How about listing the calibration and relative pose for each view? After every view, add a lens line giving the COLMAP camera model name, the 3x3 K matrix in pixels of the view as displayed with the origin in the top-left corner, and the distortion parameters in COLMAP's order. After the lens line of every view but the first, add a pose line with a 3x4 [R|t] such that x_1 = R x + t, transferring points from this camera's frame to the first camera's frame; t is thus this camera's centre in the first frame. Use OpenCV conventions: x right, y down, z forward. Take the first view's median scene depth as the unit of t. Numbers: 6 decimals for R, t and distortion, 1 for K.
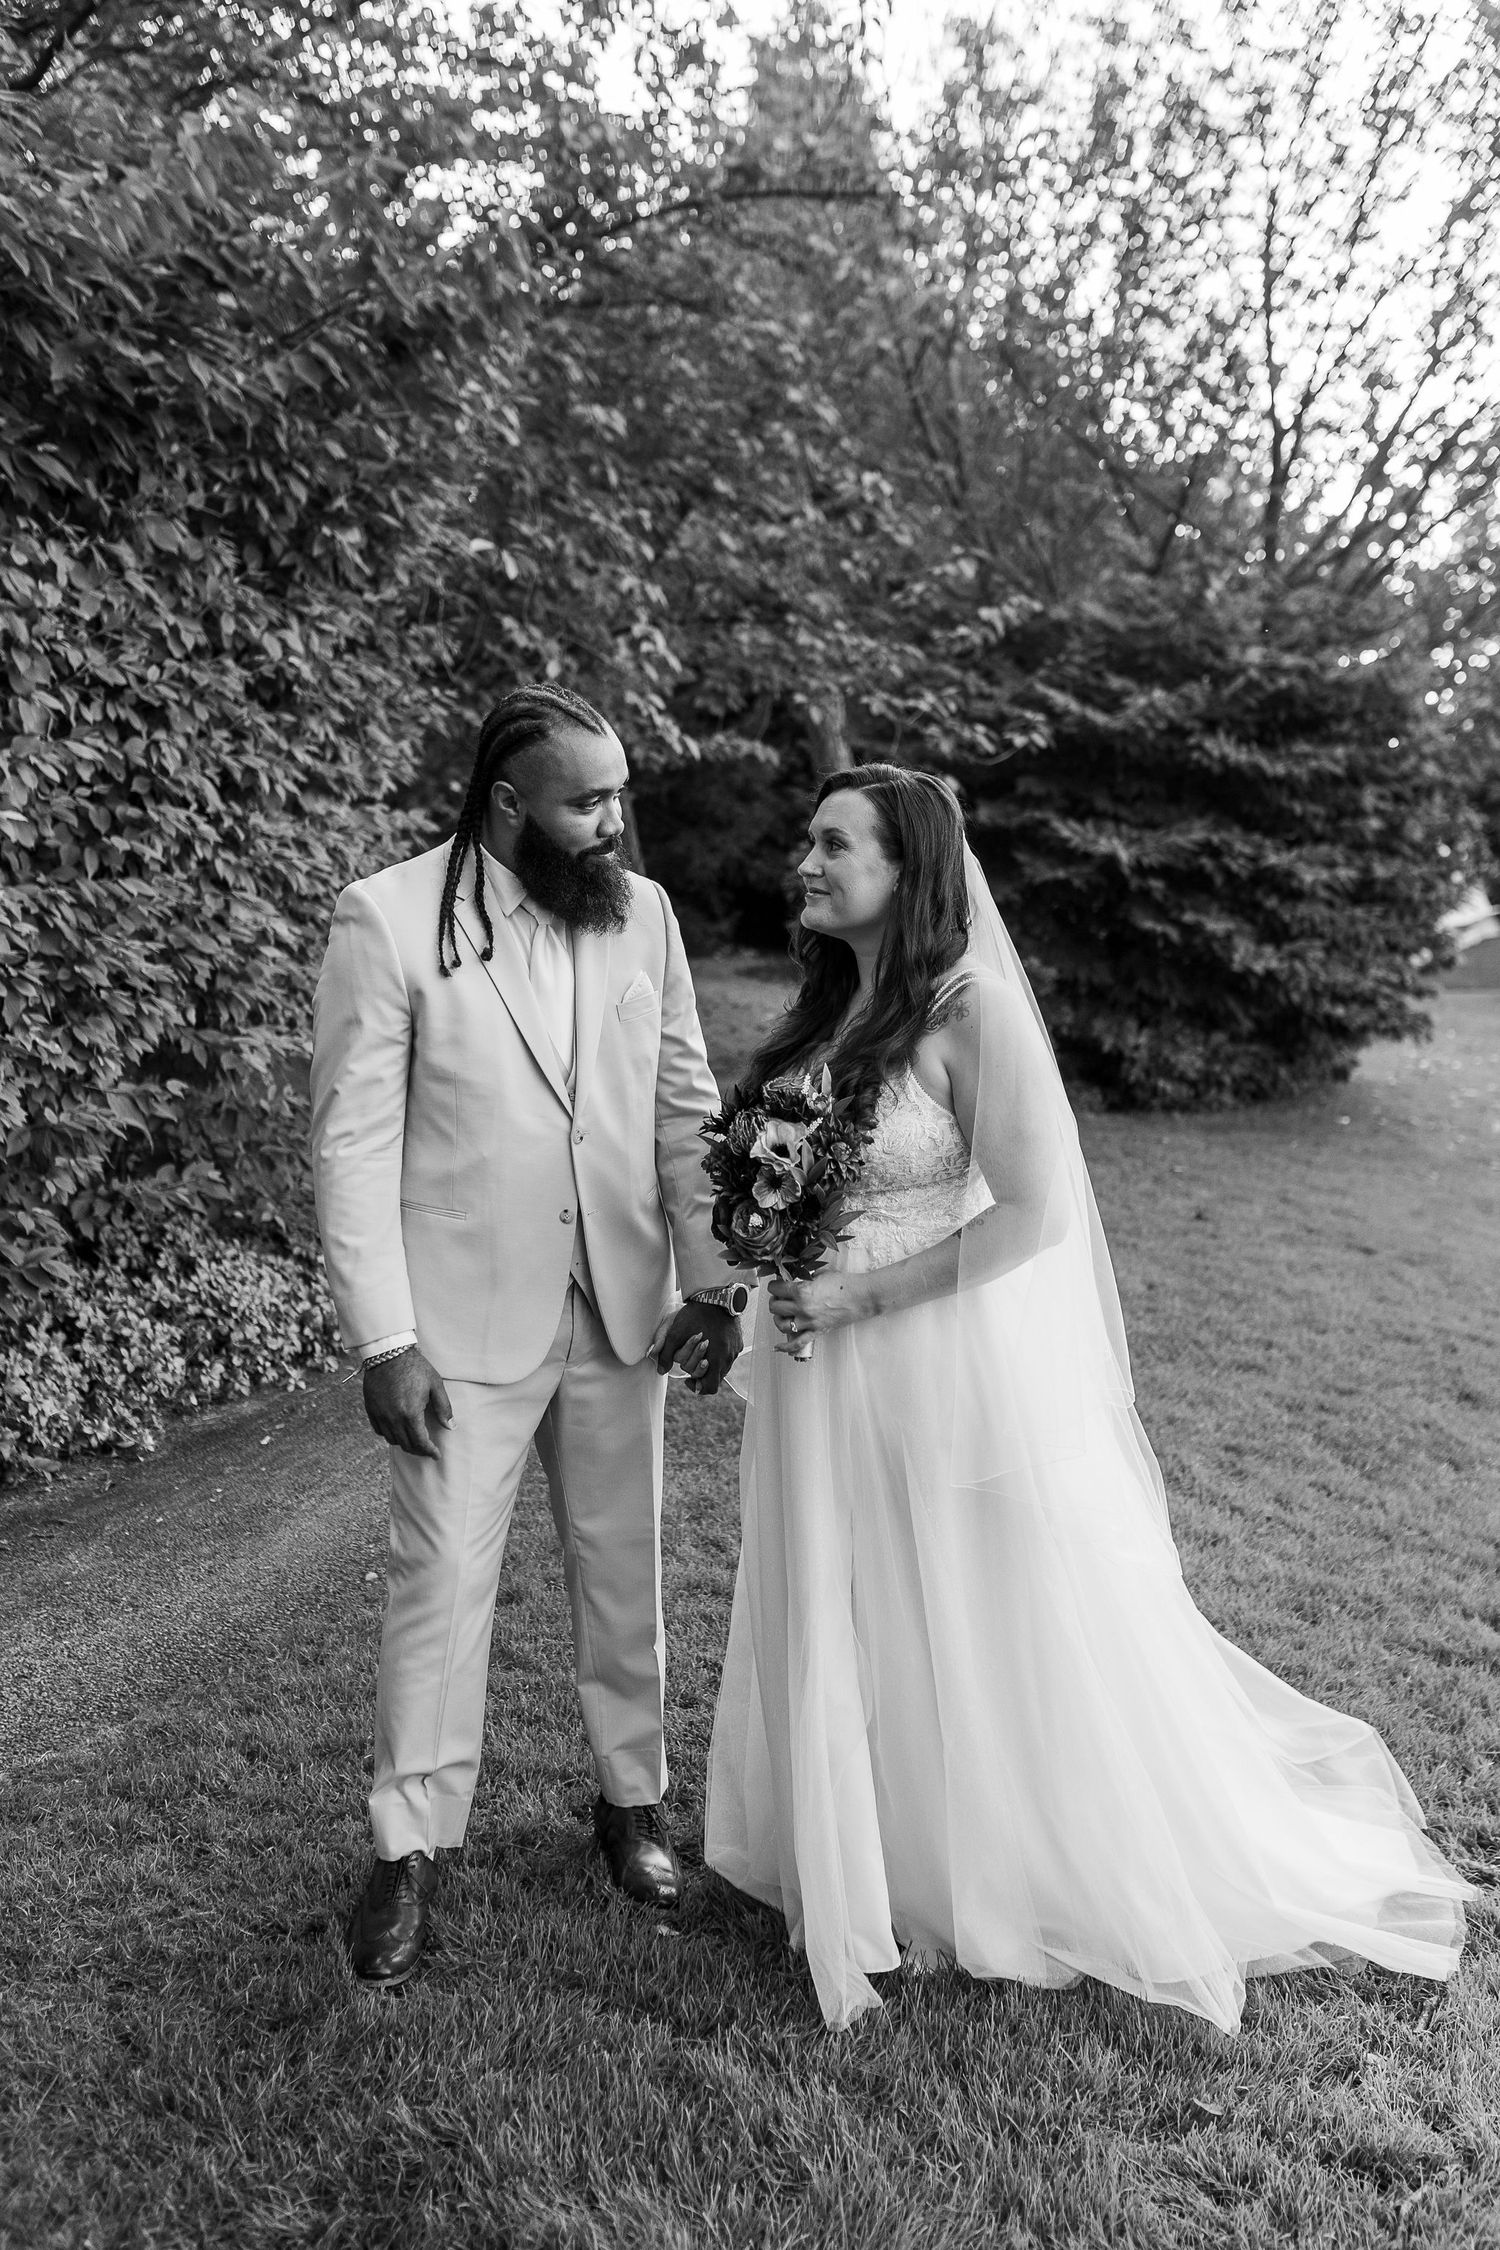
lens RADIAL K [[2138.0, 0, 744.6], [0, 2138.0, 1124.0], [0, 0, 1]] dist [0.009837, 0.000000]
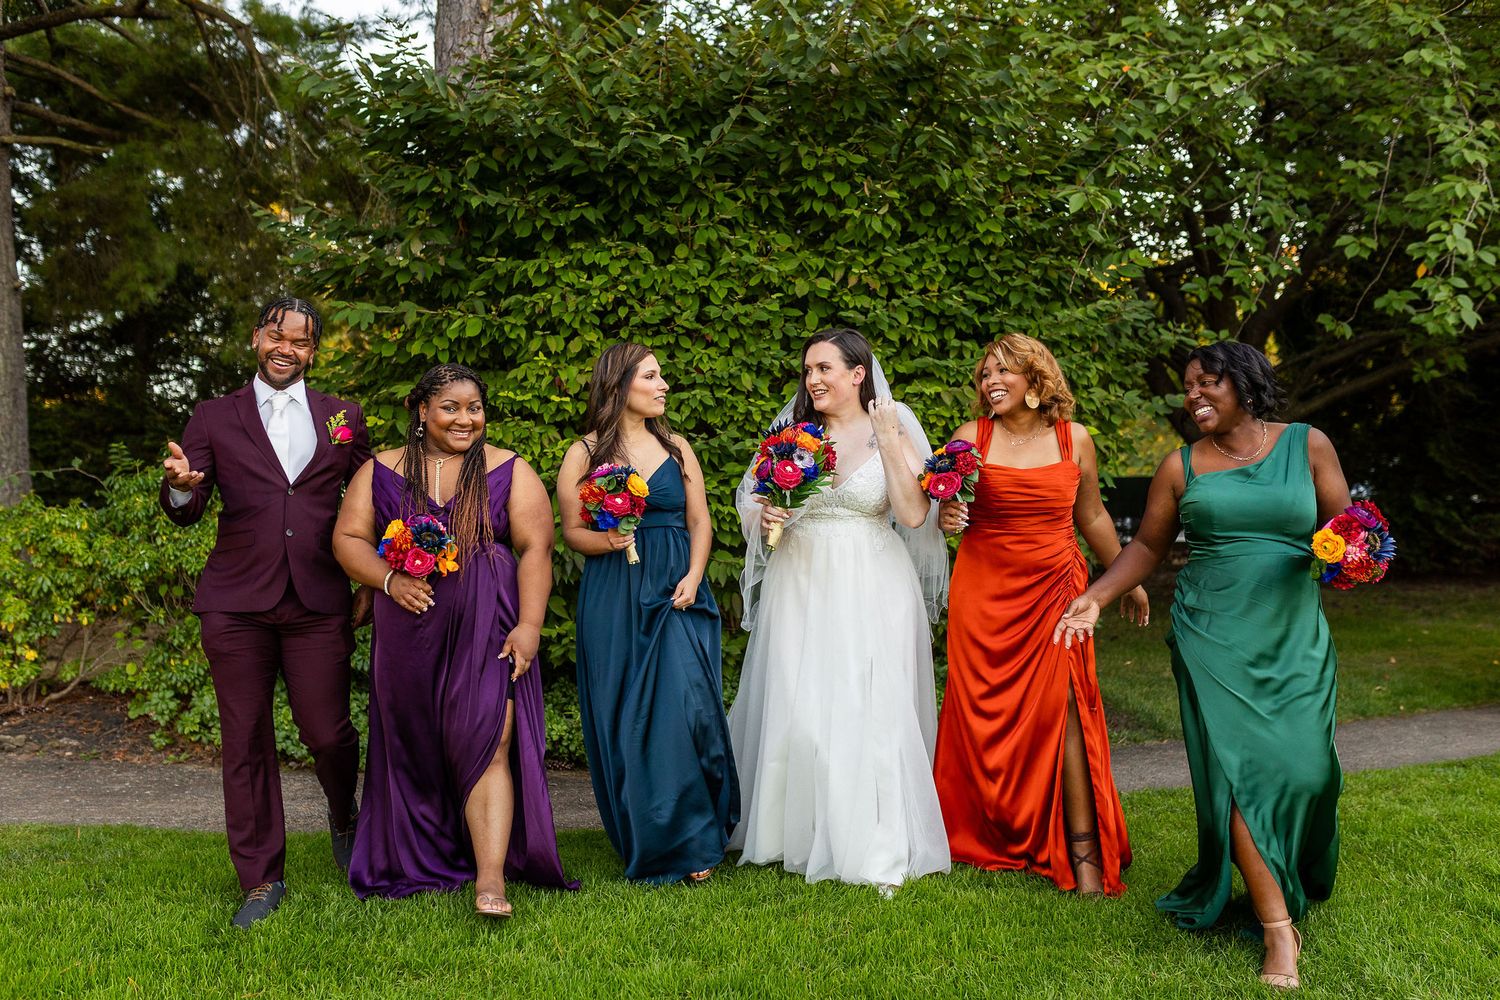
lens RADIAL K [[1425.3, 0, 745.7], [0, 1425.3, 500.5], [0, 0, 1]] dist [0.009837, 0.000000]
pose [[0.434129, -0.033017, -0.900245, 0.698852], [-0.096204, 0.991914, -0.082772, 0.027049], [0.895699, 0.122541, 0.427442, 0.507027]]
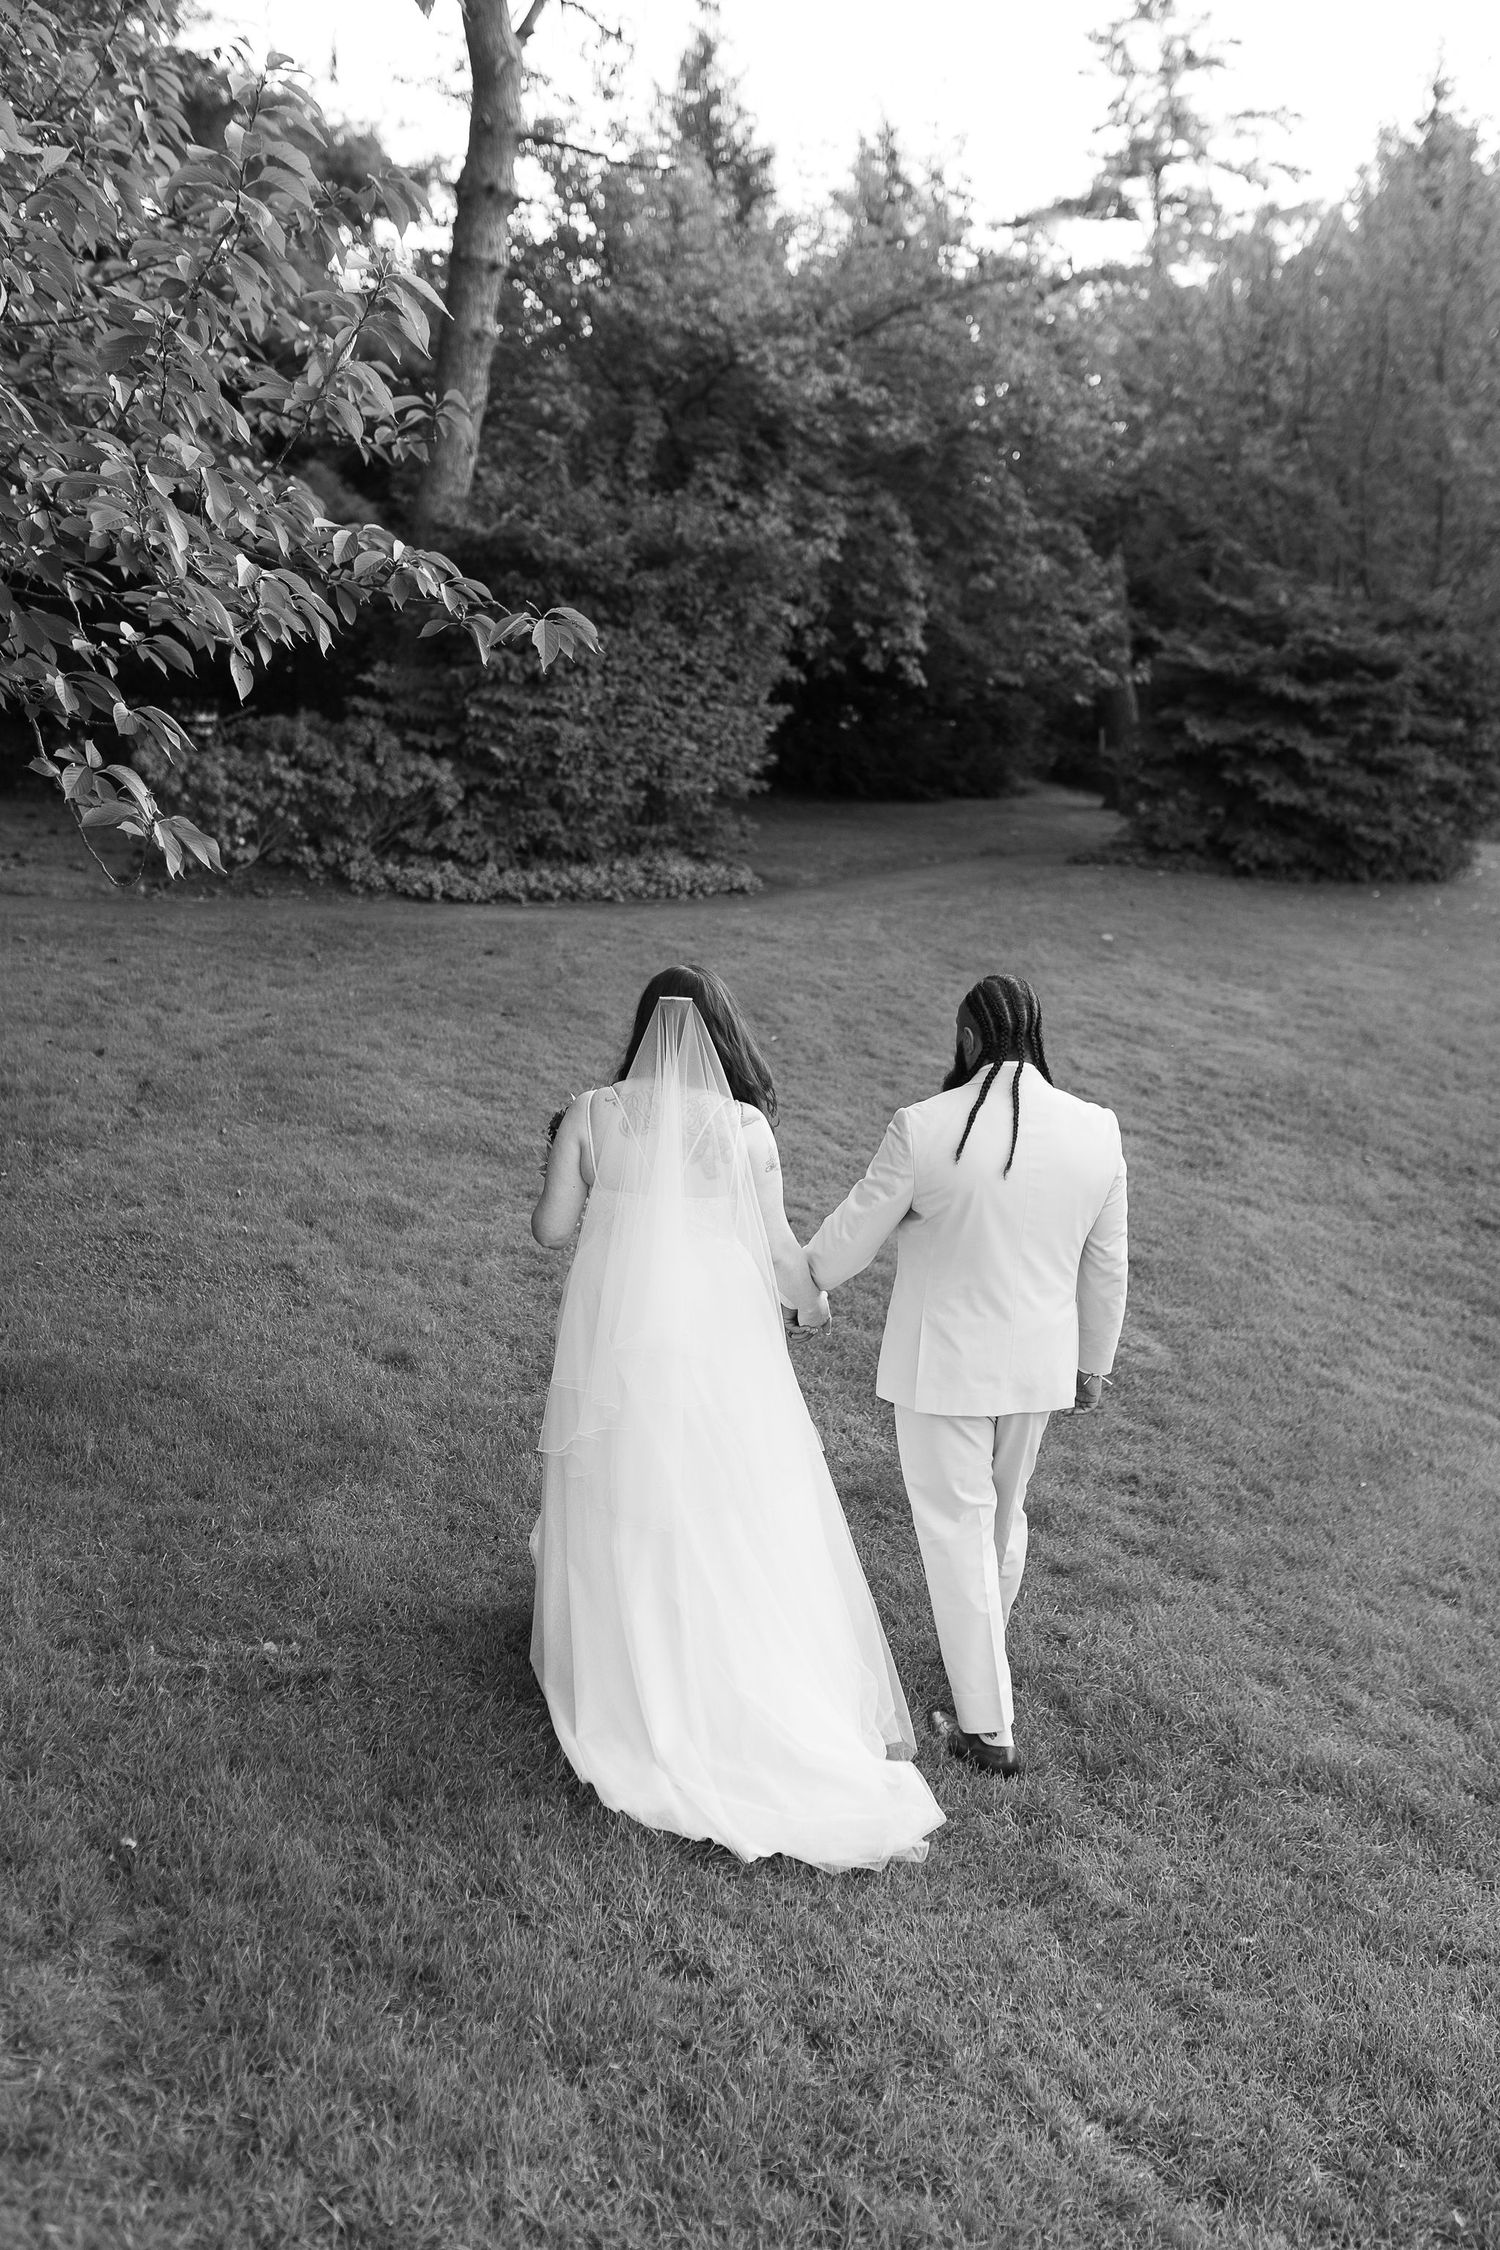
lens RADIAL K [[2138.0, 0, 746.6], [0, 2138.0, 1133.1], [0, 0, 1]] dist [0.009837, 0.000000]
pose [[0.891874, 0.121563, -0.435641, 1.286941], [-0.091735, 0.991803, 0.088951, 0.181780], [0.442883, -0.039370, 0.895715, -1.767437]]
